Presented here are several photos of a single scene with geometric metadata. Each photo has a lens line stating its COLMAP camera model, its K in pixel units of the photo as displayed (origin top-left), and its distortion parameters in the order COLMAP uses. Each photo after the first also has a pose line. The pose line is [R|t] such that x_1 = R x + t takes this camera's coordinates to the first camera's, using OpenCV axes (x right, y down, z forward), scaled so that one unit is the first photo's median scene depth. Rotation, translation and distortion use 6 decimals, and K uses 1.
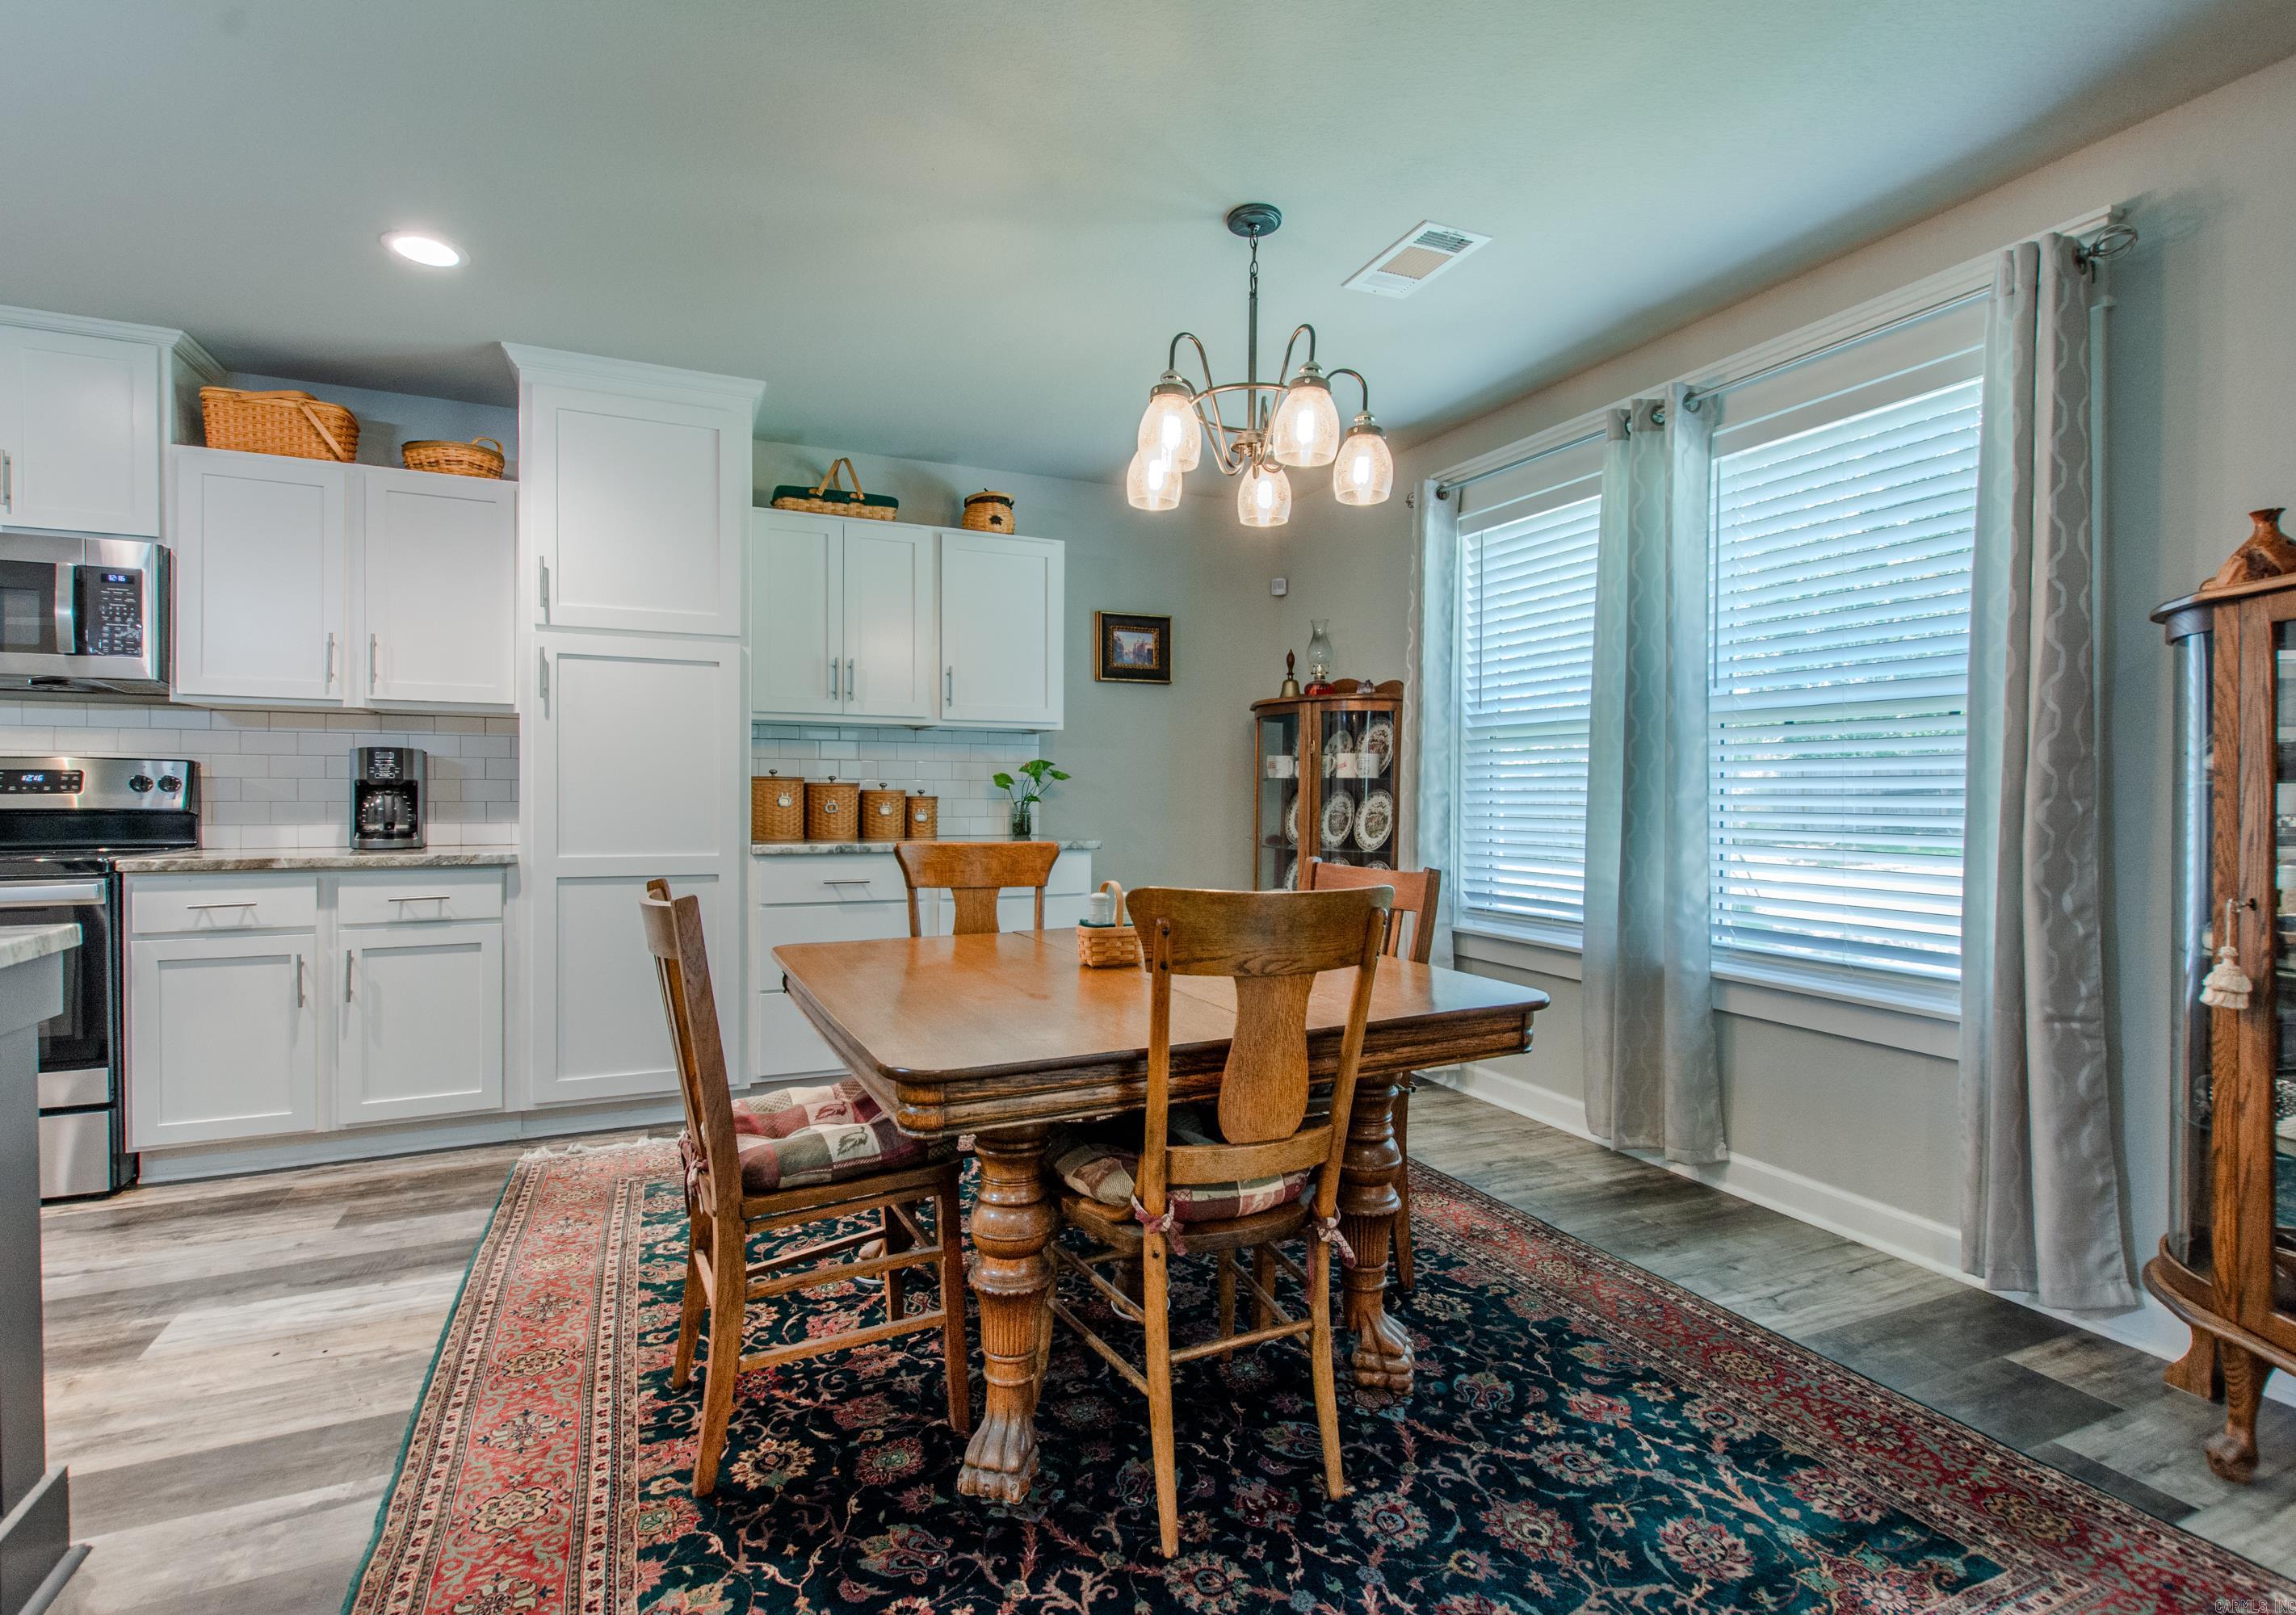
lens RADIAL K [[1068.2, 0, 1105.0], [0, 1068.2, 798.1], [0, 0, 1]] dist [0.002183, 0.000244]
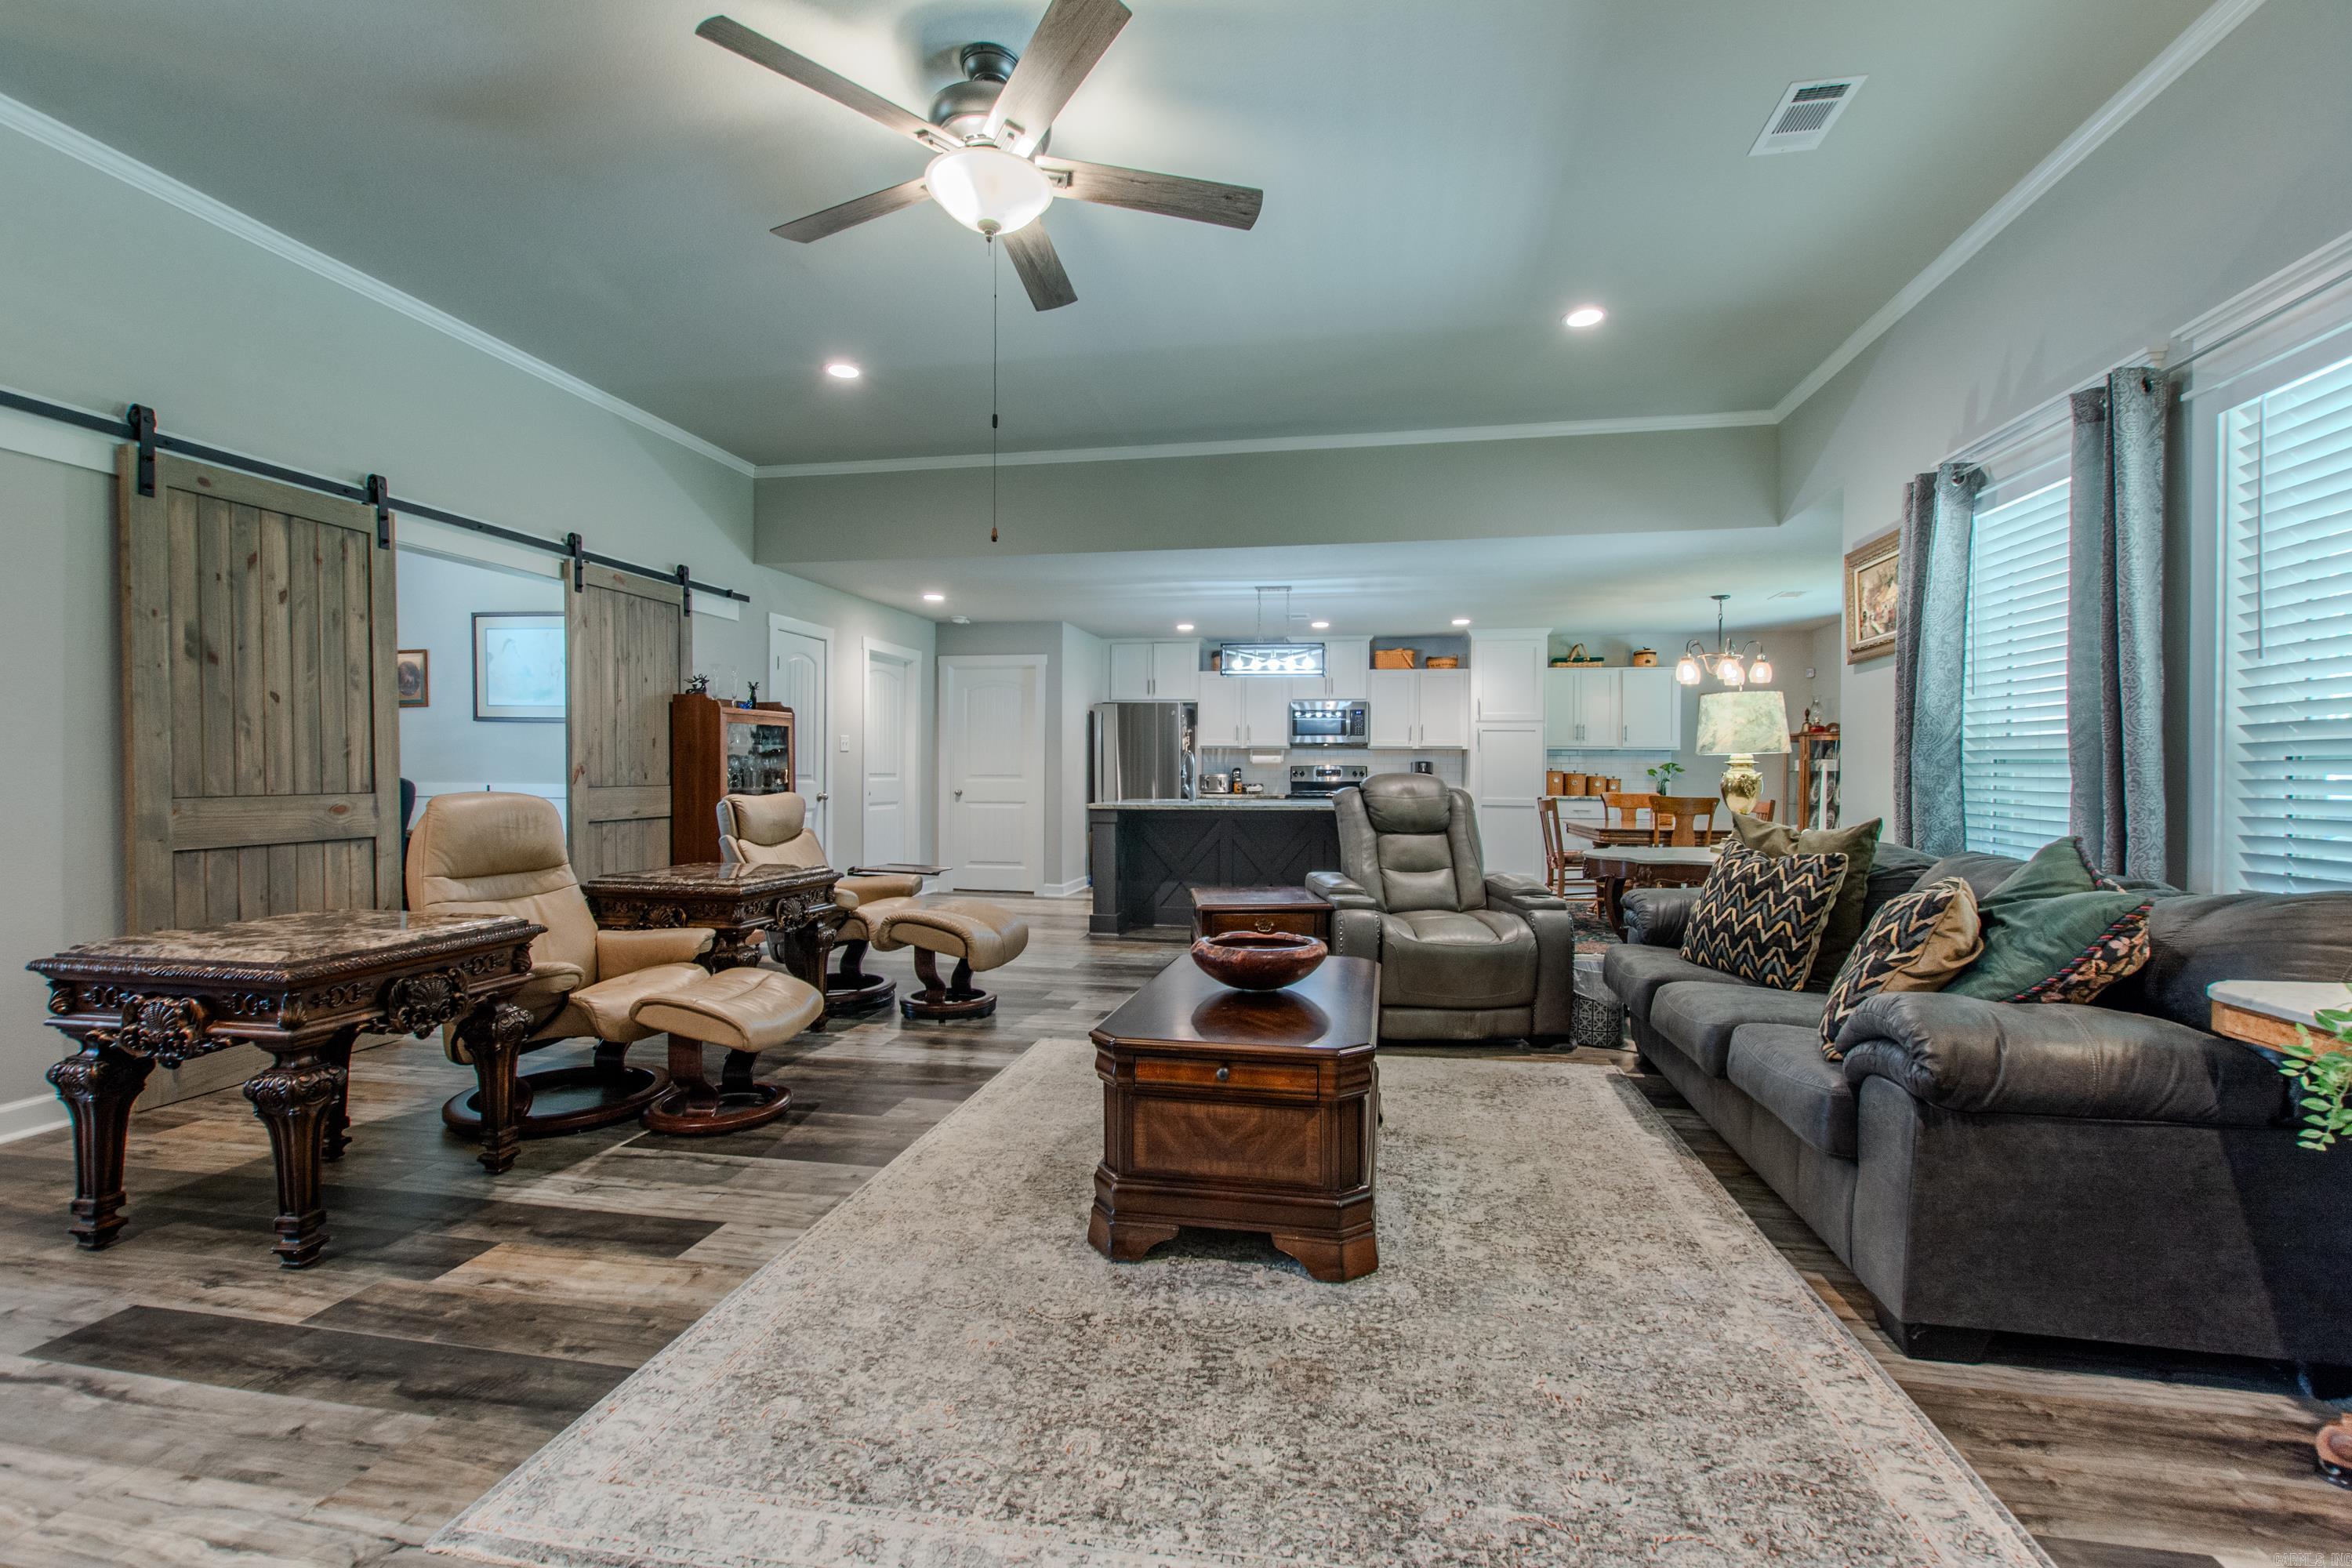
lens RADIAL K [[1029.2, 0, 1186.4], [0, 1029.2, 782.4], [0, 0, 1]] dist [0.006394, -0.003957]
pose [[0.832119, 0.004713, -0.554578, 0.396377], [-0.006319, 0.999980, -0.000984, 0.018926], [0.554562, 0.004323, 0.832131, -1.851912]]
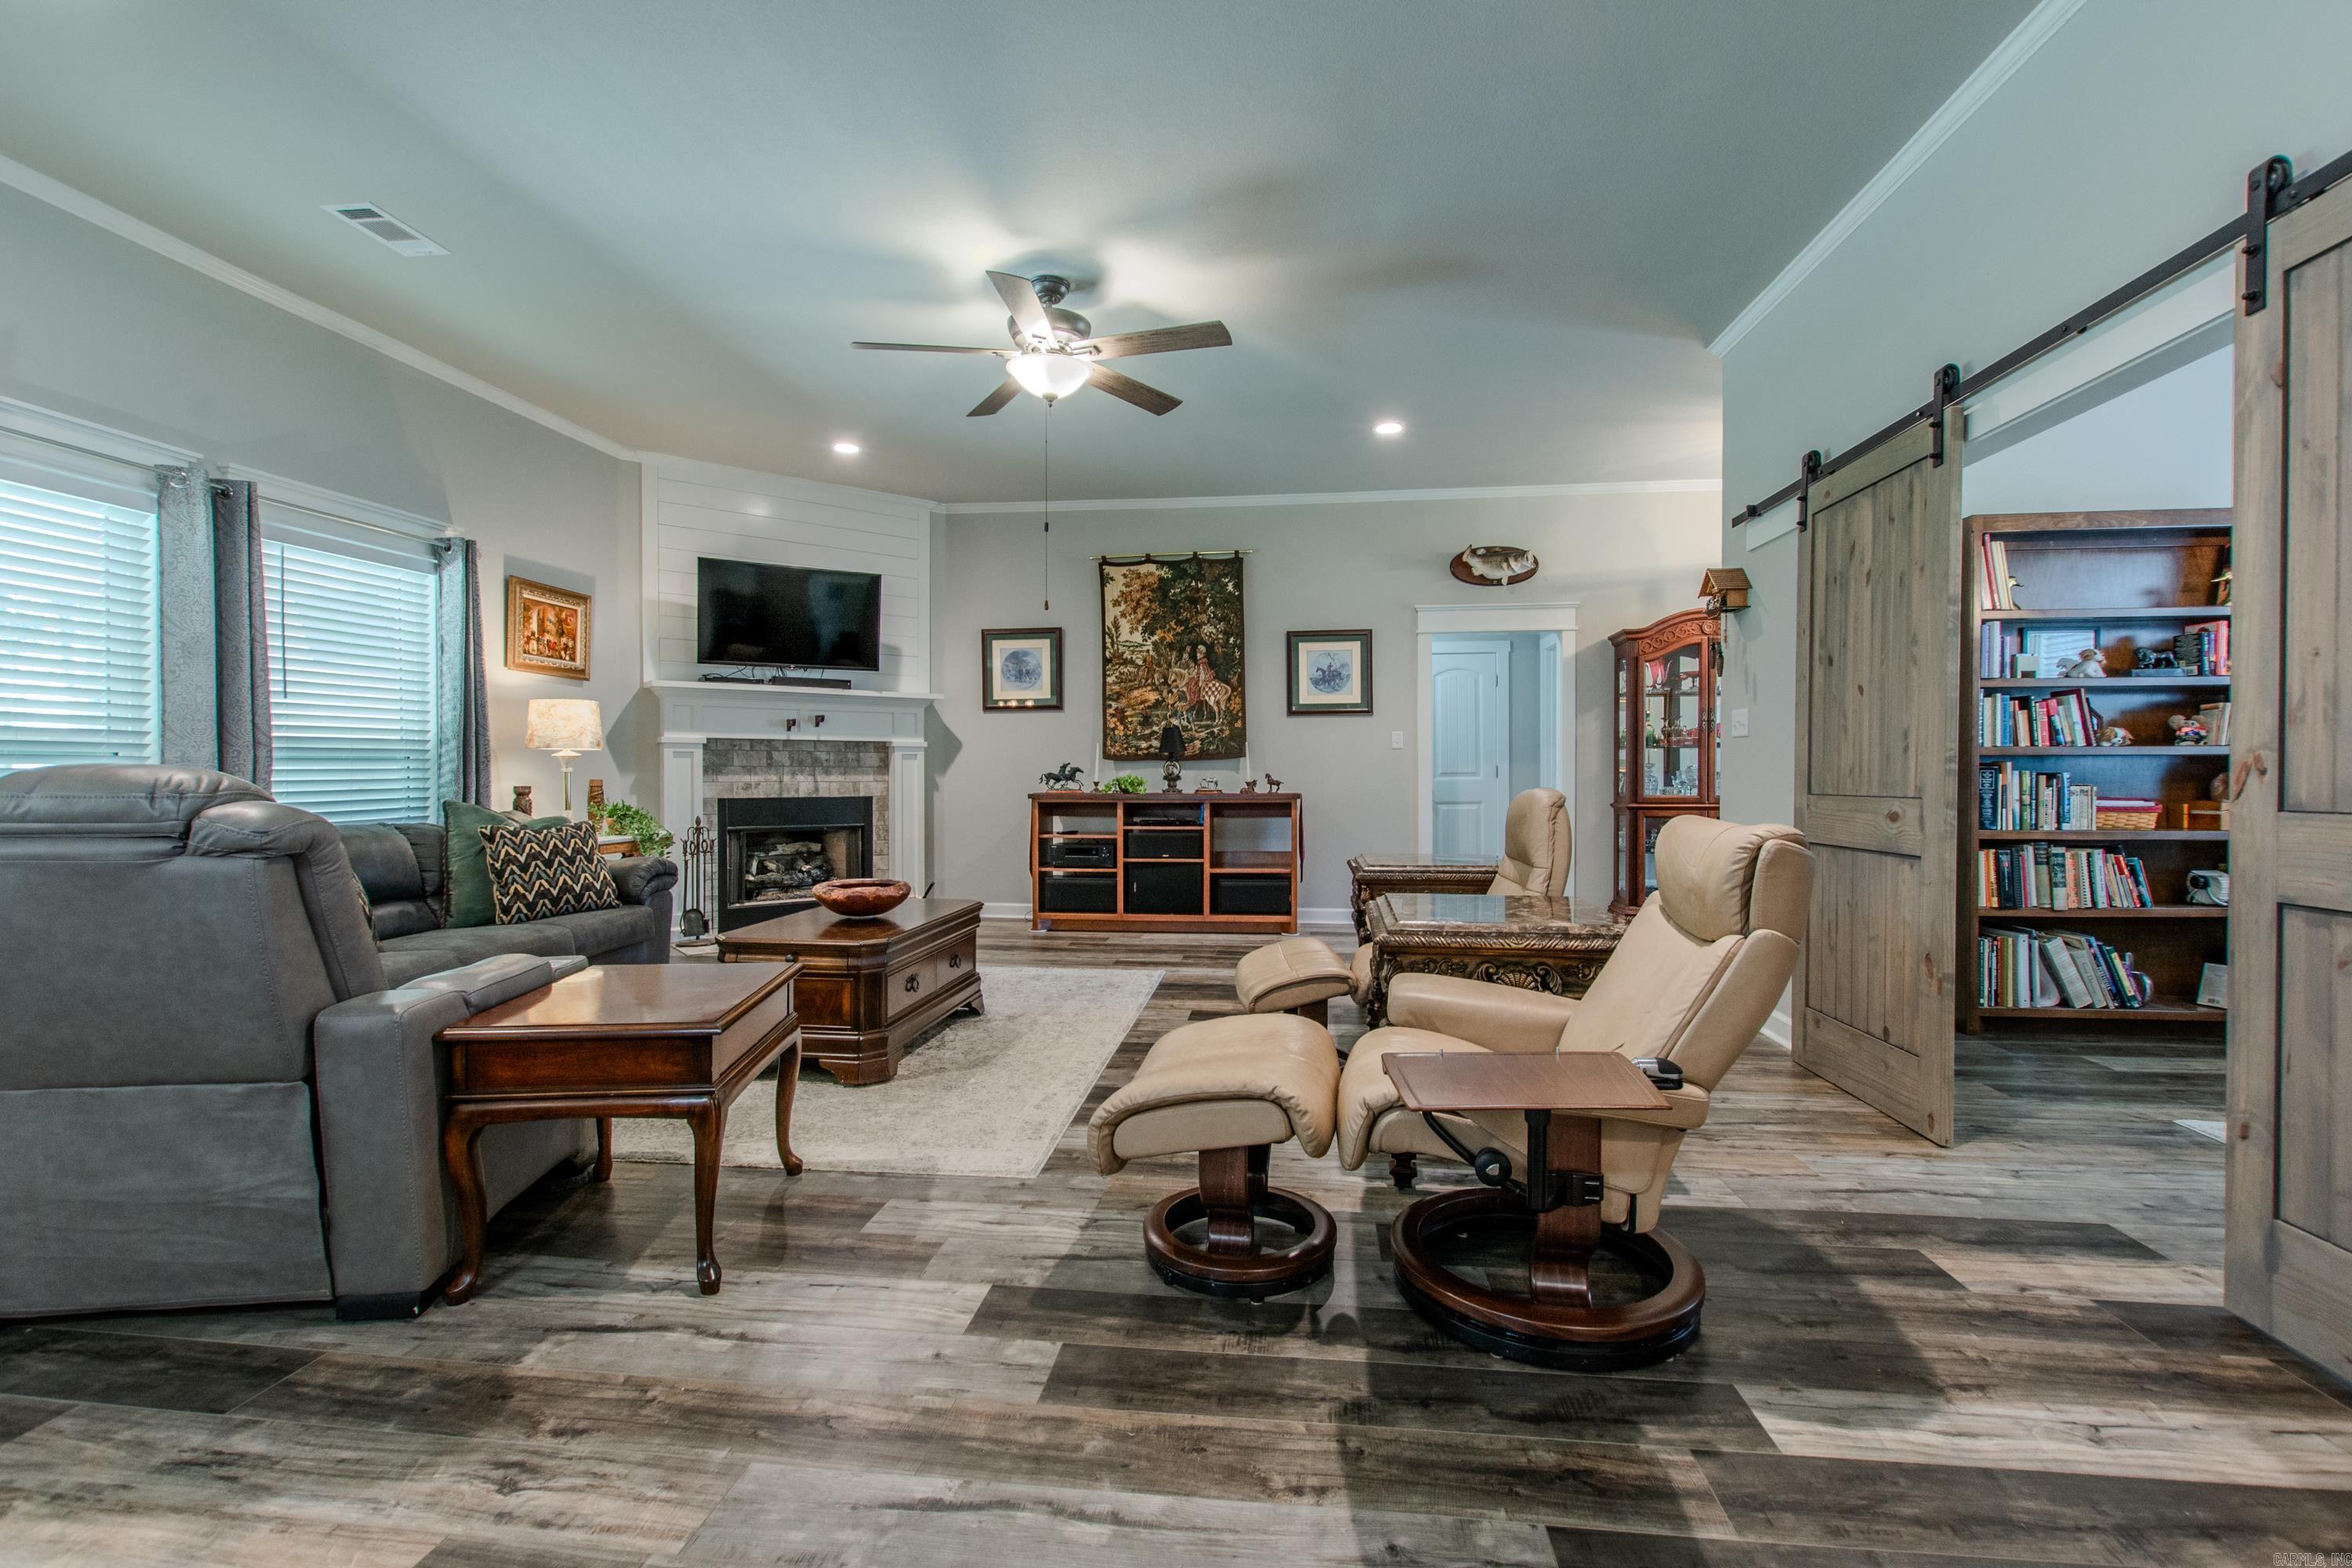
lens RADIAL K [[1029.2, 0, 1186.4], [0, 1029.2, 782.4], [0, 0, 1]] dist [0.006394, -0.003957]
pose [[-0.867818, -0.009921, 0.496784, -0.984811], [0.001690, 0.999736, 0.022917, -0.000780], [-0.496880, 0.020728, -0.867572, -0.220317]]
